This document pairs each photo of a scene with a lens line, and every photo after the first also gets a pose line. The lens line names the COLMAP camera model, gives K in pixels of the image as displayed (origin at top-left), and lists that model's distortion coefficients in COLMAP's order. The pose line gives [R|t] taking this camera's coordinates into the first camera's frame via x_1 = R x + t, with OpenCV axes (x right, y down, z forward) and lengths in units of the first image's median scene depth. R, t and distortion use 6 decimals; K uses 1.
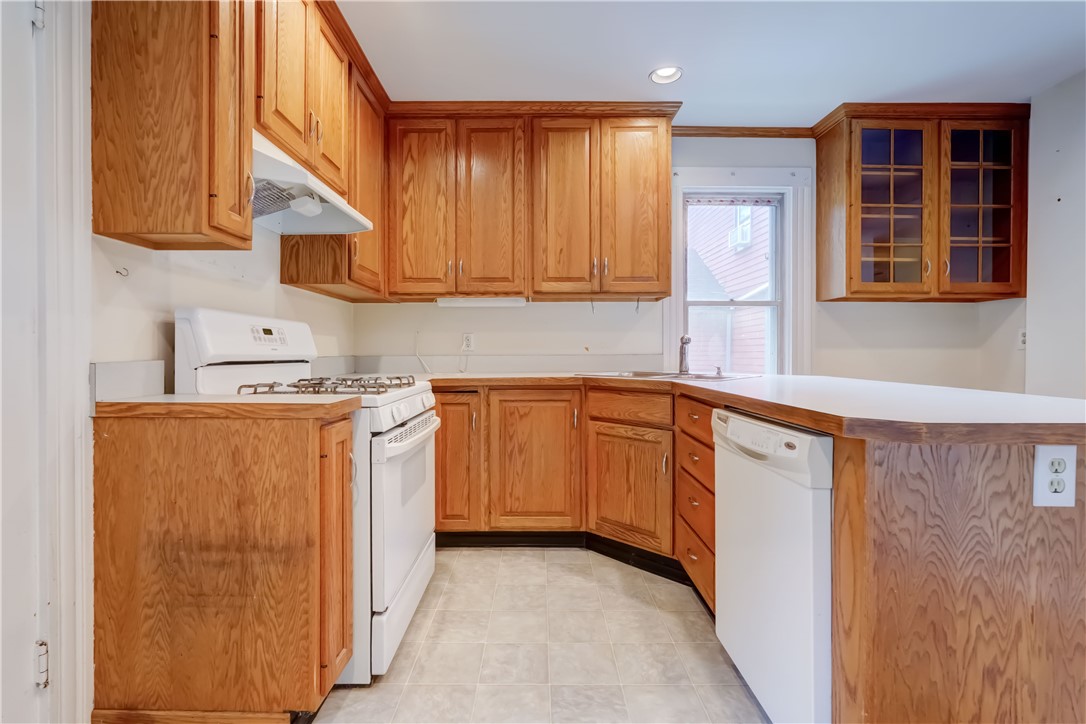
lens RADIAL K [[512.2, 0, 530.0], [0, 512.2, 350.2], [0, 0, 1]] dist [-0.000199, 0.001151]
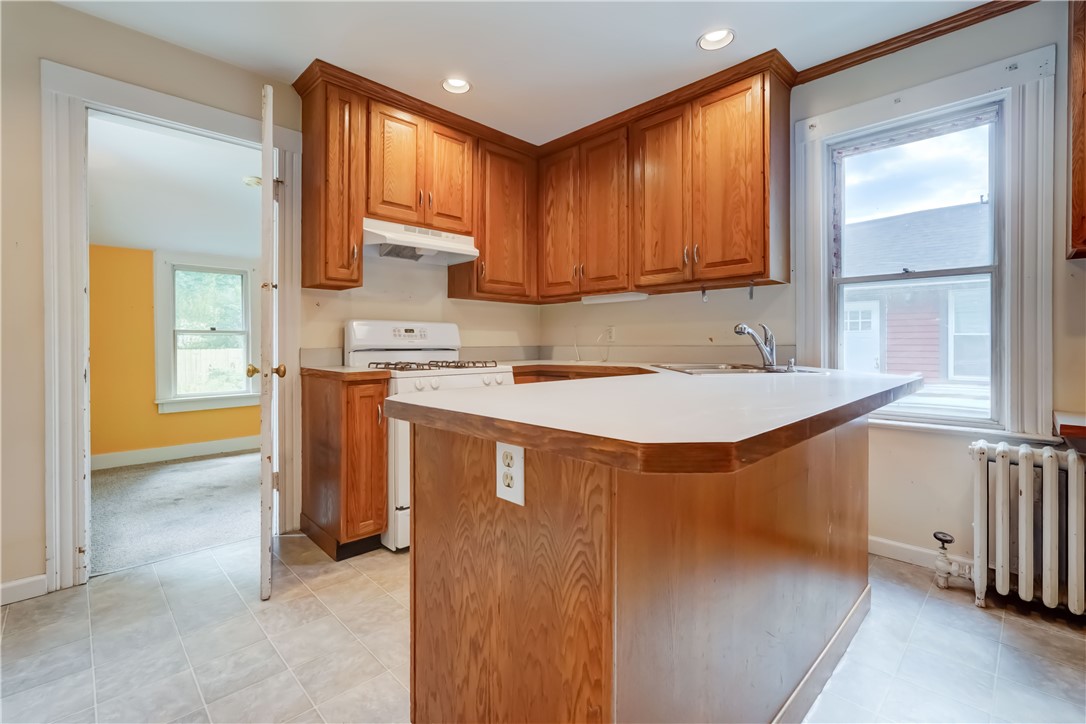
lens RADIAL K [[495.0, 0, 517.2], [0, 495.0, 338.2], [0, 0, 1]] dist [-0.003128, 0.000071]
pose [[0.679649, -0.008697, -0.733486, 0.725631], [0.004478, 0.999960, -0.007707, 0.000183], [0.733524, 0.001954, 0.679661, 0.154887]]
